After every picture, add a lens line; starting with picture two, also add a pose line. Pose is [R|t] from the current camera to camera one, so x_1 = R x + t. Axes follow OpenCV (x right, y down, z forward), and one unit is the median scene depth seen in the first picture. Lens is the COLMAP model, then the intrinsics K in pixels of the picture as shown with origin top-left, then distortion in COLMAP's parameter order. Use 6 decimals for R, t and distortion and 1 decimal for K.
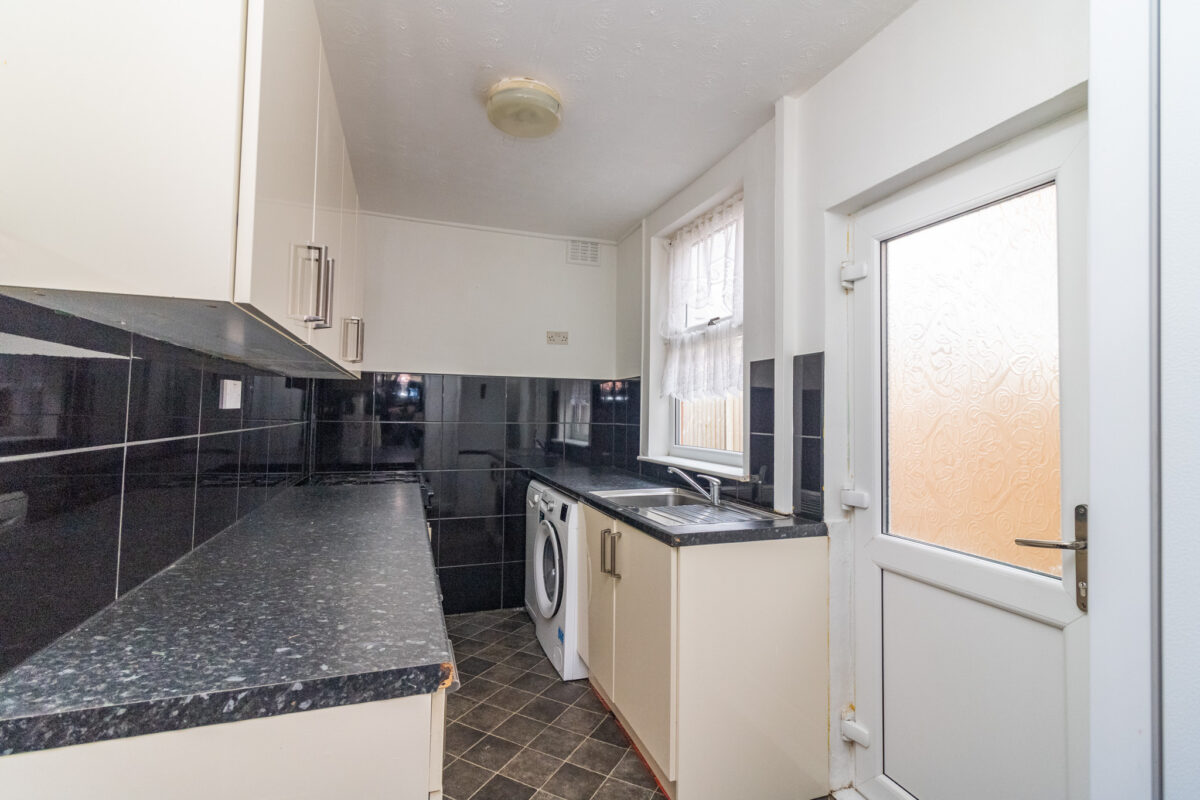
lens RADIAL K [[509.1, 0, 587.9], [0, 509.1, 423.0], [0, 0, 1]] dist [-0.000083, 0.000020]
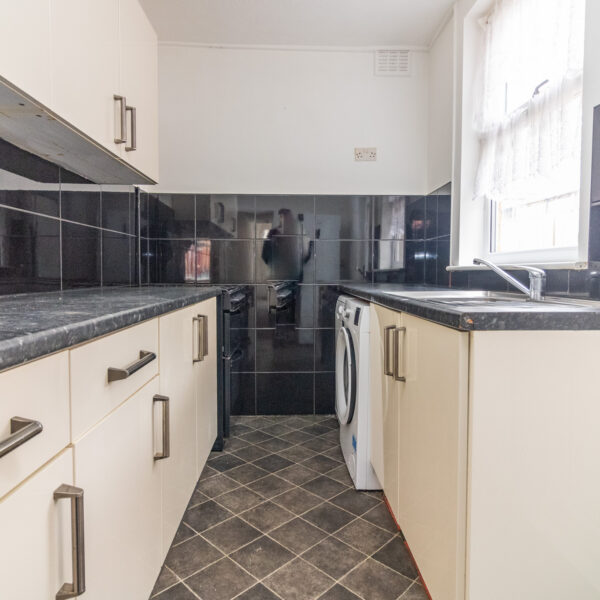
lens RADIAL K [[409.9, 0, 297.9], [0, 409.9, 299.6], [0, 0, 1]] dist [0.004834, -0.001771]
pose [[0.956645, 0.002046, -0.291251, 0.070348], [0.015329, 0.998236, 0.057361, 0.100544], [0.290854, -0.059339, 0.954925, 0.244649]]
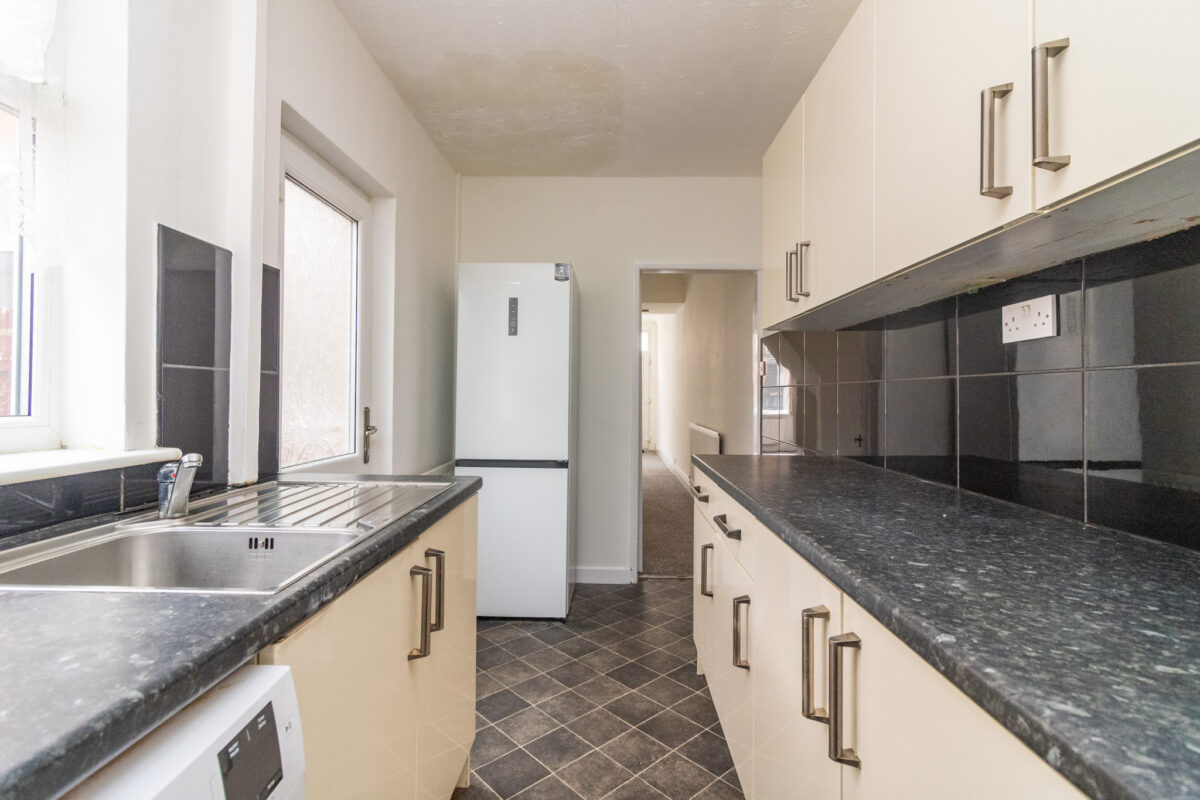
lens RADIAL K [[554.3, 0, 600.0], [0, 554.3, 400.0], [0, 0, 1]] dist [0.001557, 0.000329]
pose [[-0.939075, -0.023171, 0.342931, -0.362244], [-0.037550, 0.998669, -0.035348, 0.065788], [-0.341656, -0.046071, -0.938695, 1.550672]]
